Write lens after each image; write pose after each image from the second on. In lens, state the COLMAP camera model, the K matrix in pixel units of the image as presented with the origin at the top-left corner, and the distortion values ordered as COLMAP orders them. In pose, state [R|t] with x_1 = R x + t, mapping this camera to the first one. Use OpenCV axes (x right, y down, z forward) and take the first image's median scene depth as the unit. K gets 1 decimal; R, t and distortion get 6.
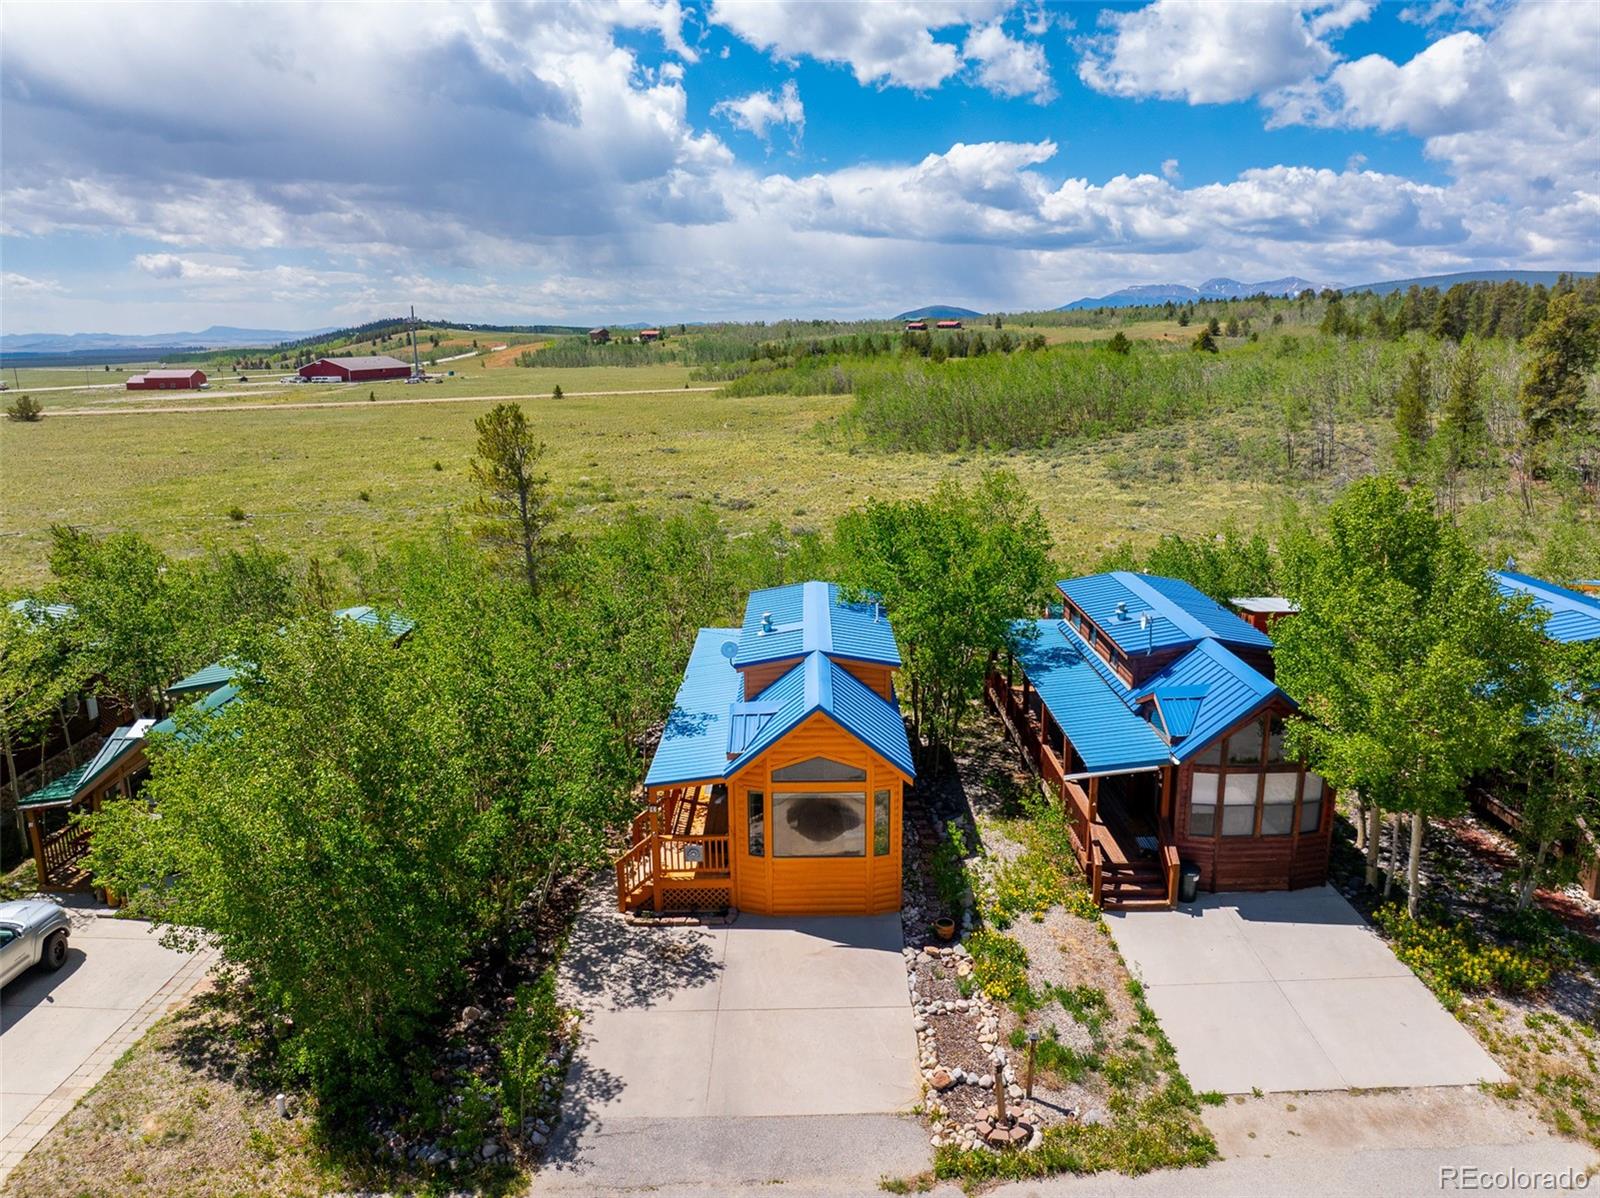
lens RADIAL K [[1130.1, 0, 800.0], [0, 1130.1, 599.0], [0, 0, 1]] dist [-0.044598, 0.009724]
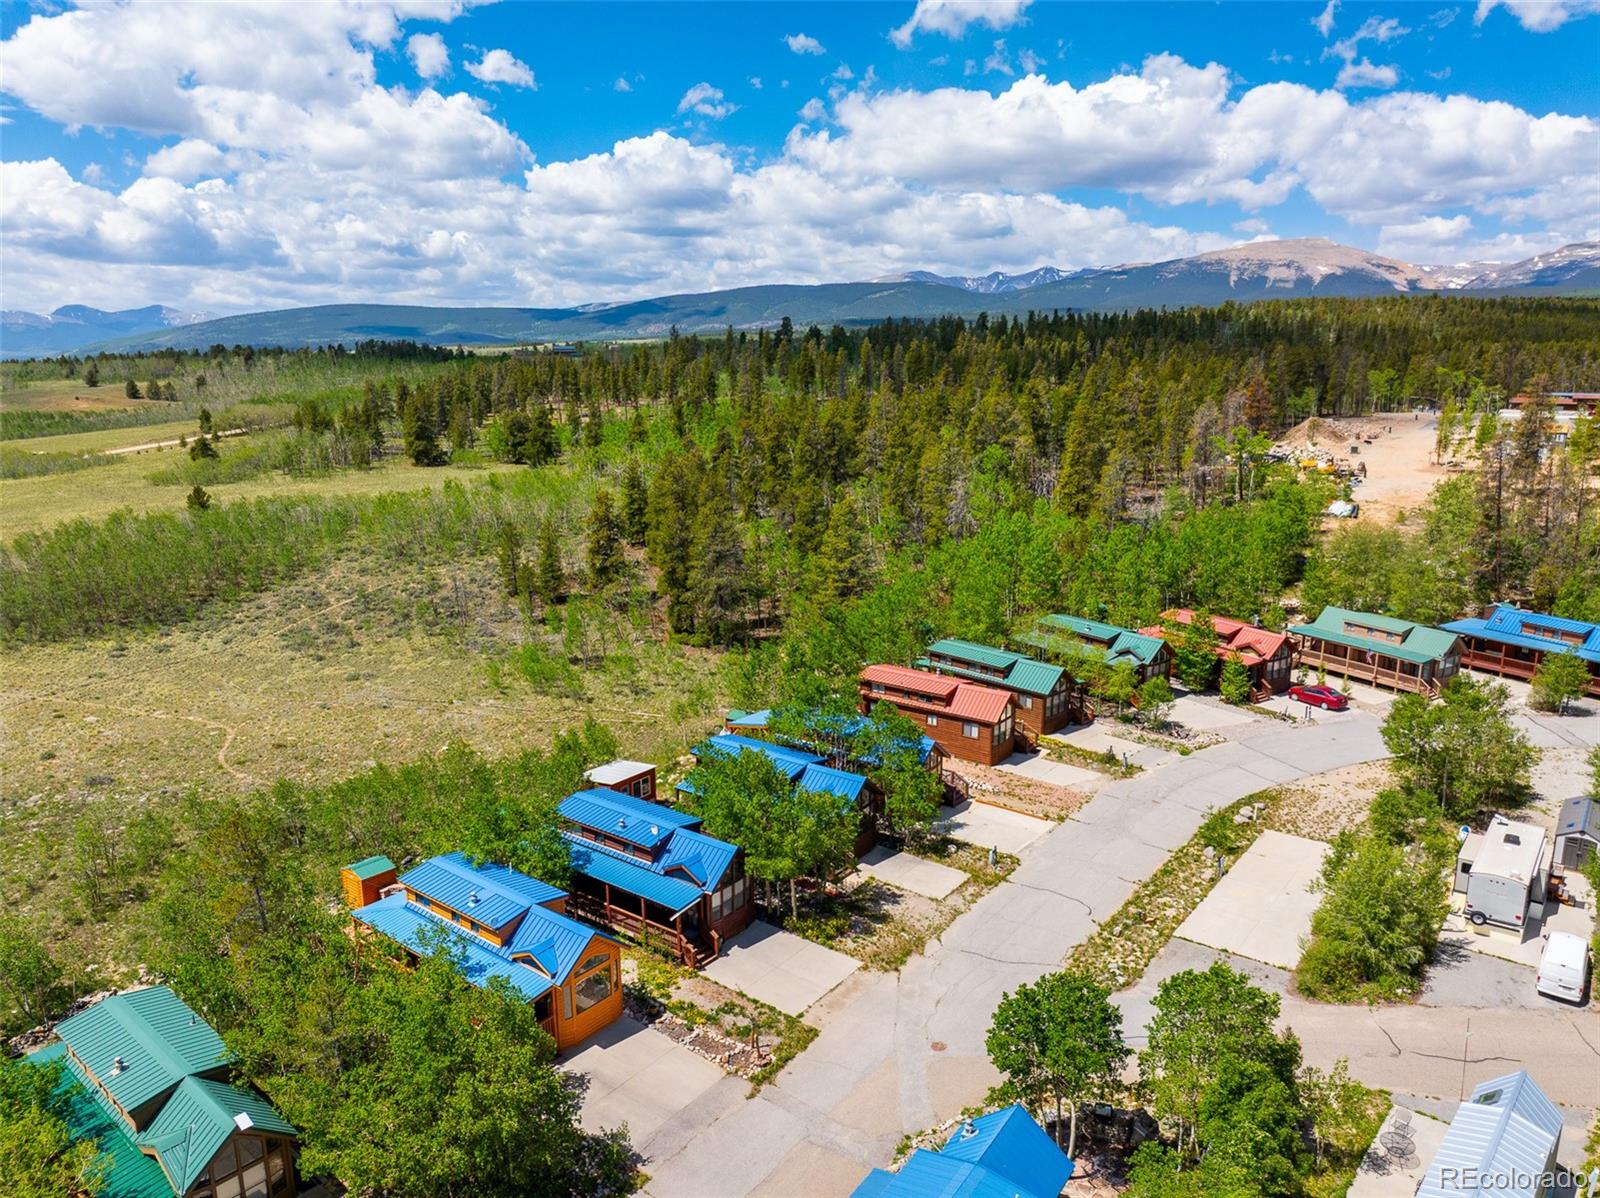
lens RADIAL K [[1130.1, 0, 800.0], [0, 1130.1, 599.0], [0, 0, 1]] dist [-0.044598, 0.009724]
pose [[0.608388, -0.167110, 0.775847, -1.208150], [0.183033, 0.980771, 0.067721, -0.554435], [-0.772246, 0.100805, 0.627276, -0.611766]]
